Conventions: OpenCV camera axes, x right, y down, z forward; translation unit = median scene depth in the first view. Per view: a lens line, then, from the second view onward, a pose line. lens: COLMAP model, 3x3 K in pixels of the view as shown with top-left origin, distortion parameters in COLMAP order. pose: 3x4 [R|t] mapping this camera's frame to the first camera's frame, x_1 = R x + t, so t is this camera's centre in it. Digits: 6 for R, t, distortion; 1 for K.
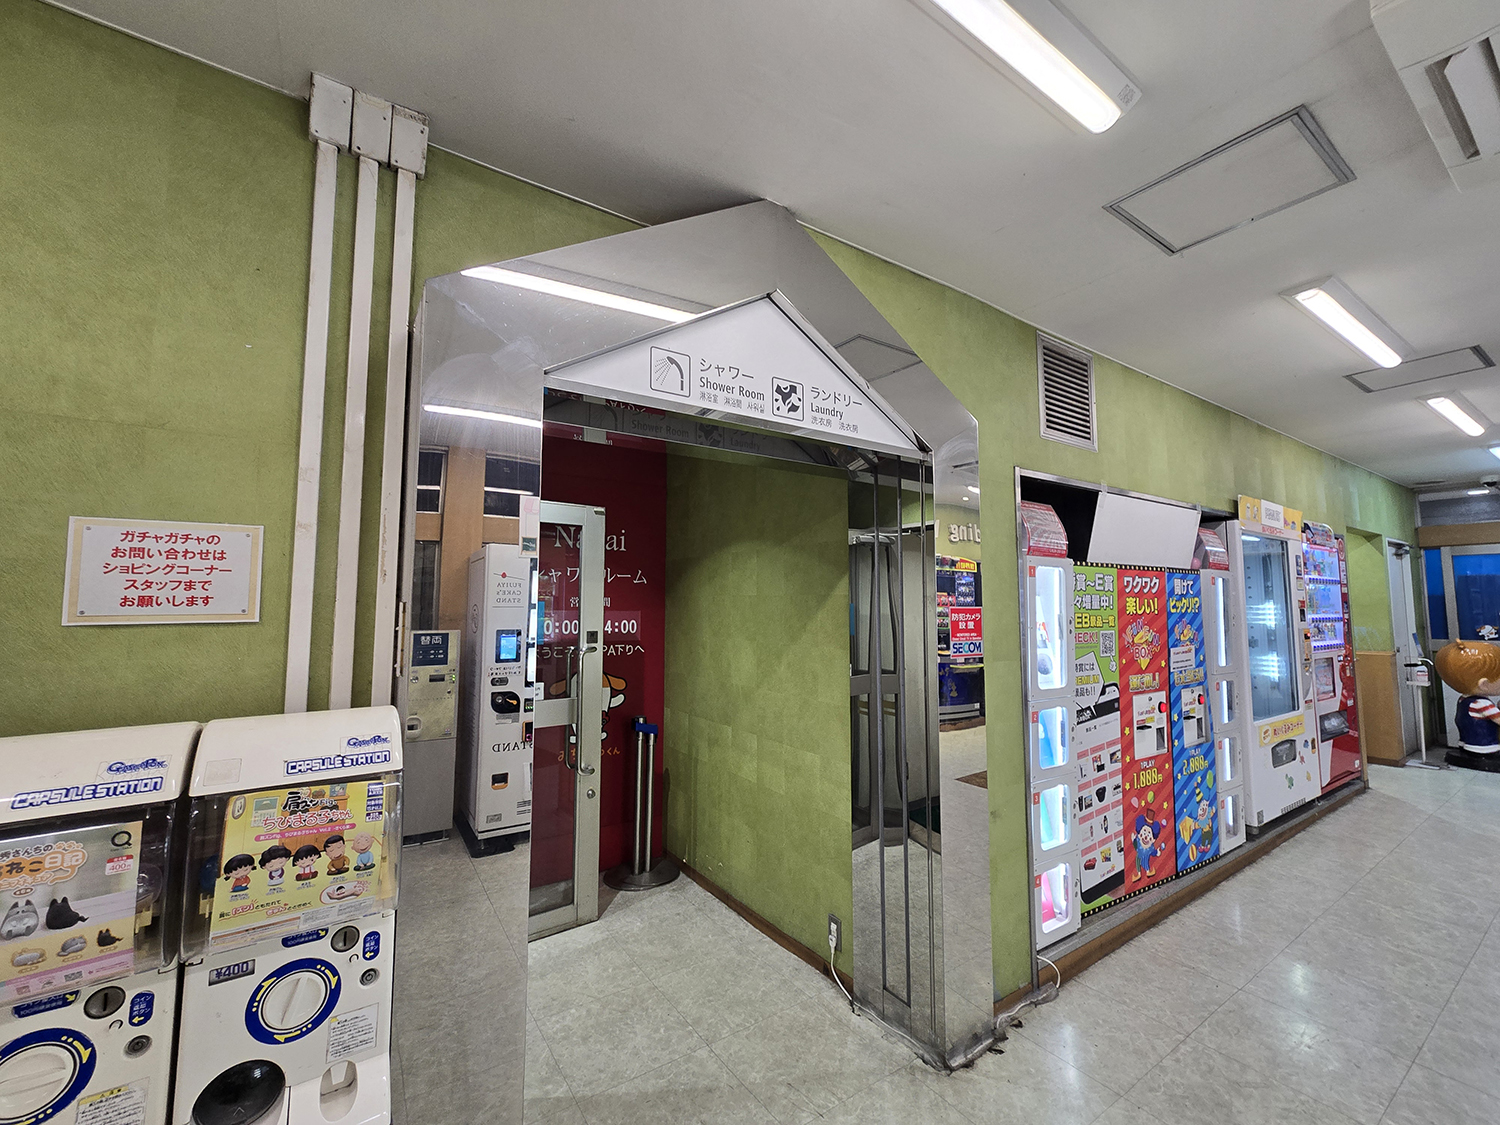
lens RADIAL K [[620.7, 0, 745.0], [0, 620.7, 557.6], [0, 0, 1]] dist [0.000627, 0.000319]
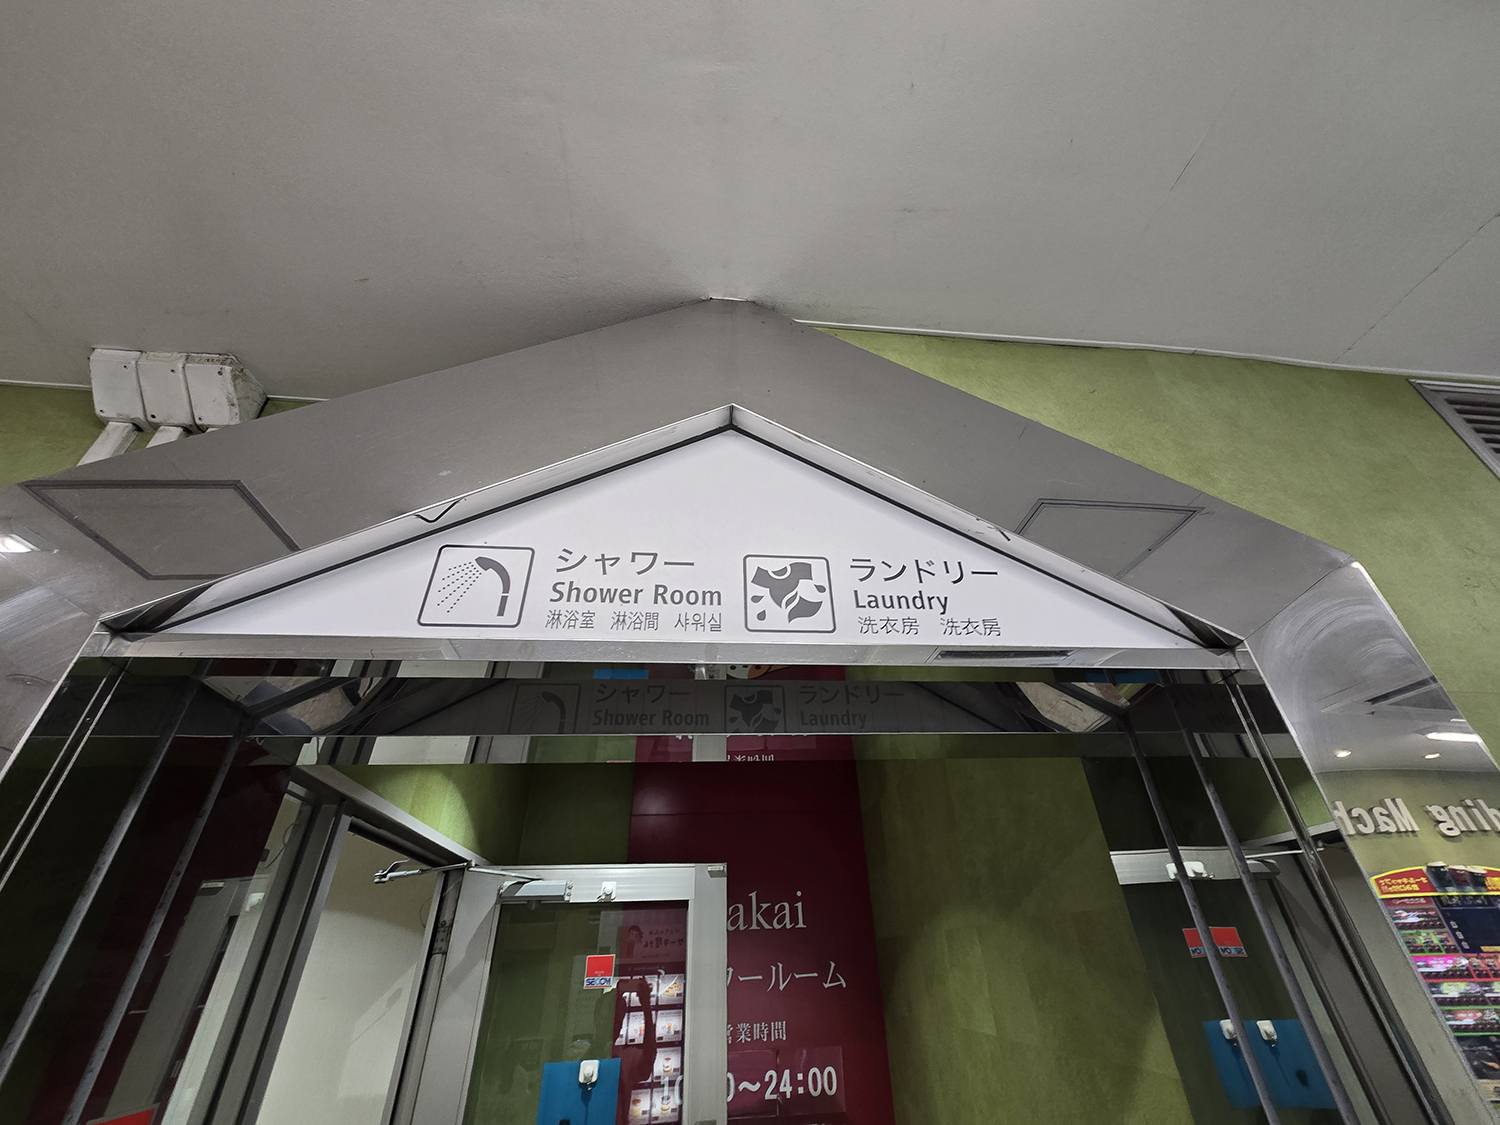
lens RADIAL K [[620.7, 0, 777.6], [0, 620.7, 553.7], [0, 0, 1]] dist [0.000627, 0.000319]
pose [[0.893361, -0.278551, -0.352584, 0.224052], [0.075508, 0.866576, -0.493301, -0.061485], [0.442949, 0.414073, 0.795198, 0.629410]]
